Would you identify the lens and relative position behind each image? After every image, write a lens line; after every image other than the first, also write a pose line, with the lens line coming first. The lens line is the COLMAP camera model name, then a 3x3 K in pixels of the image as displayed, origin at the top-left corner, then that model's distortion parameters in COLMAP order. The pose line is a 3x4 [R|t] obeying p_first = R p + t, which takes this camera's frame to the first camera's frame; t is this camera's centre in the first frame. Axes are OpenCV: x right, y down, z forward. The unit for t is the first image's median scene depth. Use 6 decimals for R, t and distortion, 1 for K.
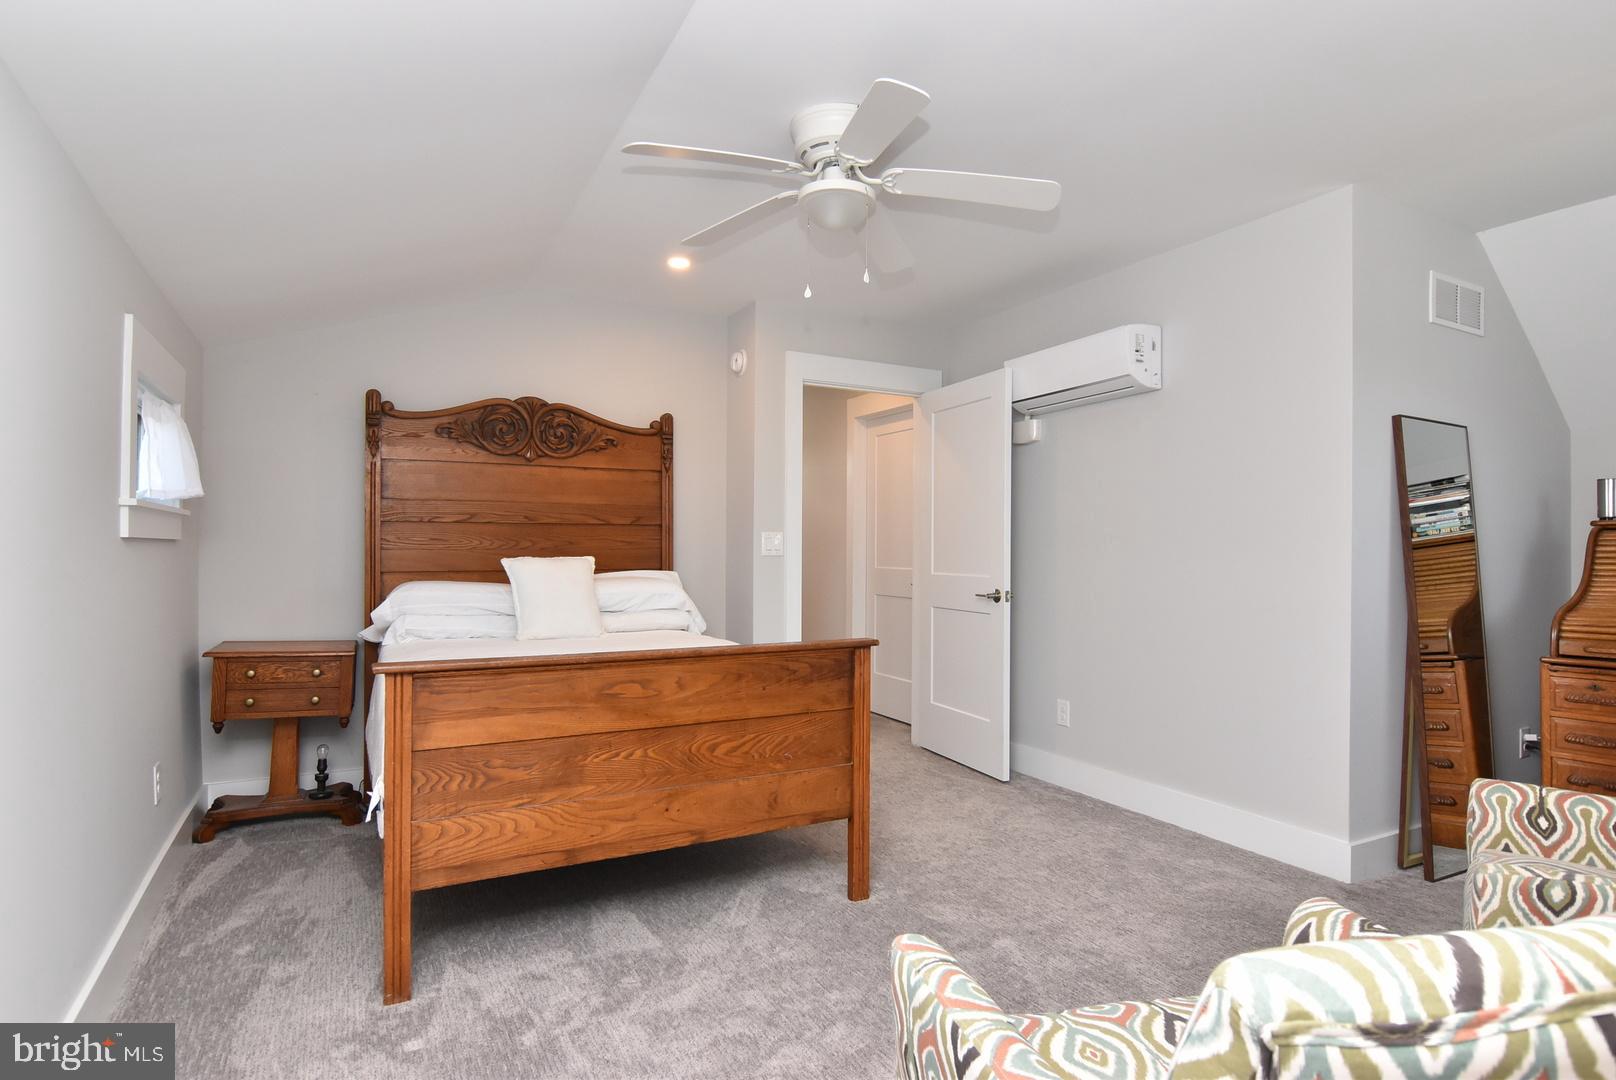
lens RADIAL K [[858.2, 0, 813.0], [0, 858.2, 541.8], [0, 0, 1]] dist [0.003536, -0.019258]
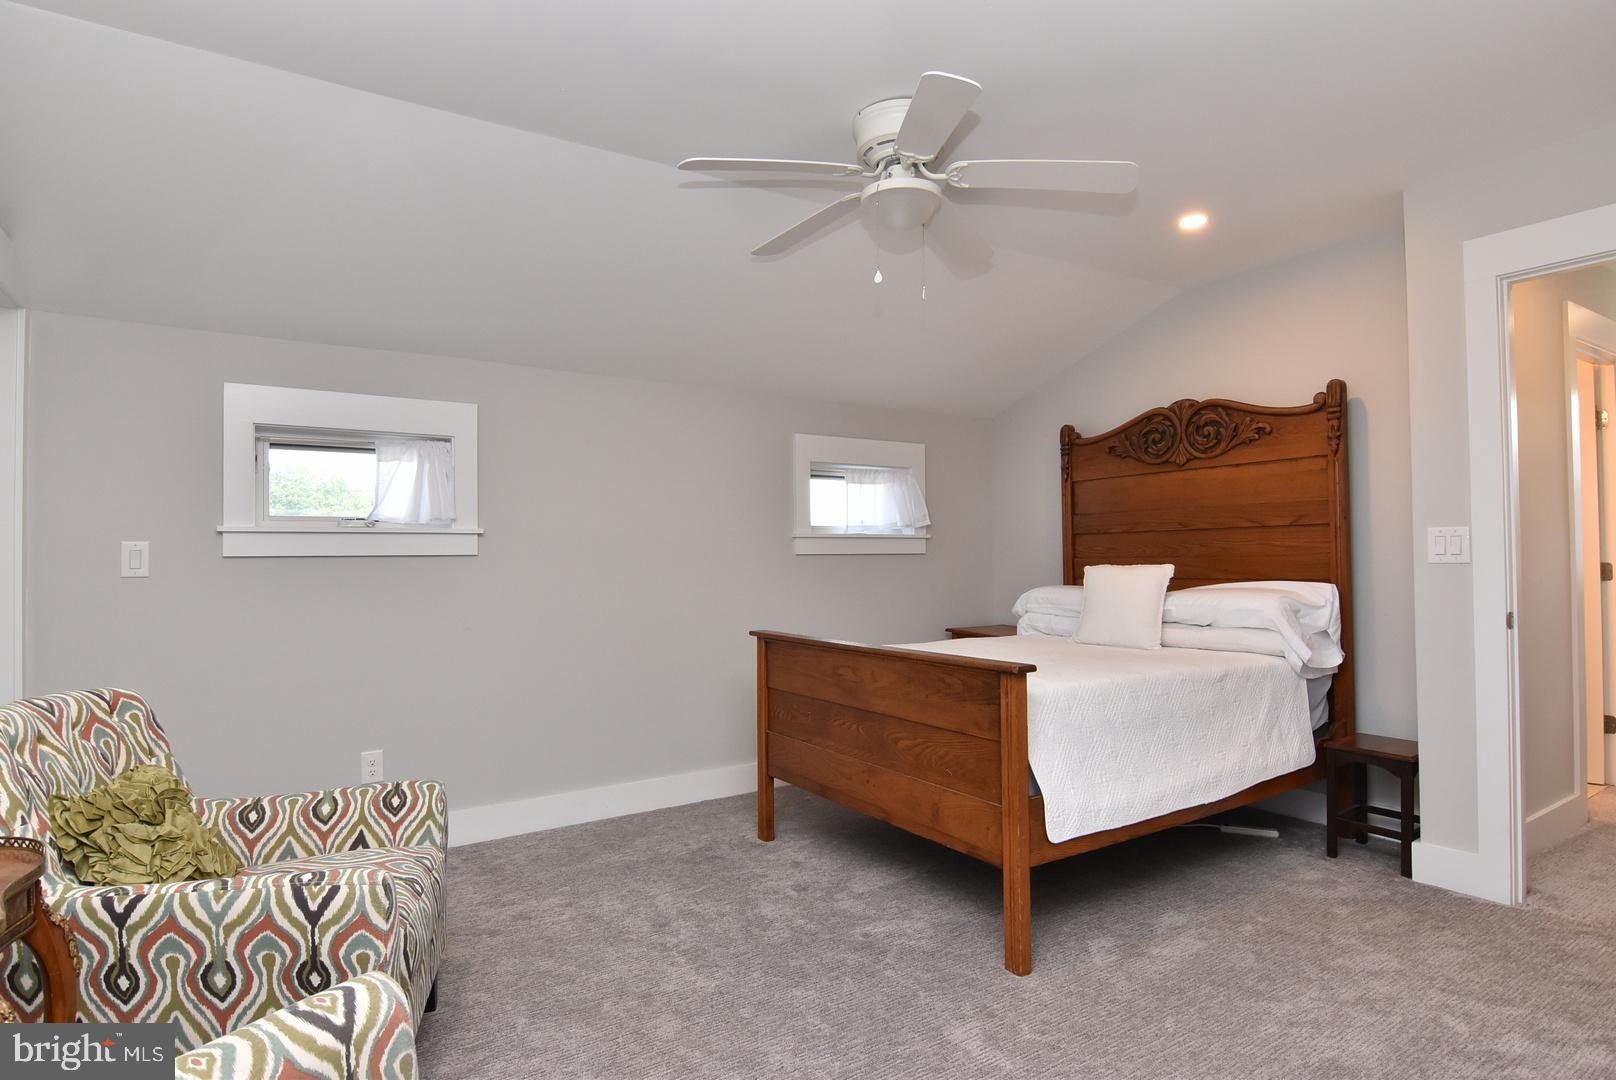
lens RADIAL K [[858.2, 0, 813.0], [0, 858.2, 541.8], [0, 0, 1]] dist [0.003536, -0.019258]
pose [[0.084443, -0.025131, -0.996111, 0.658622], [0.019403, 0.999534, -0.023572, 0.006973], [0.996239, -0.017337, 0.084892, 0.547242]]
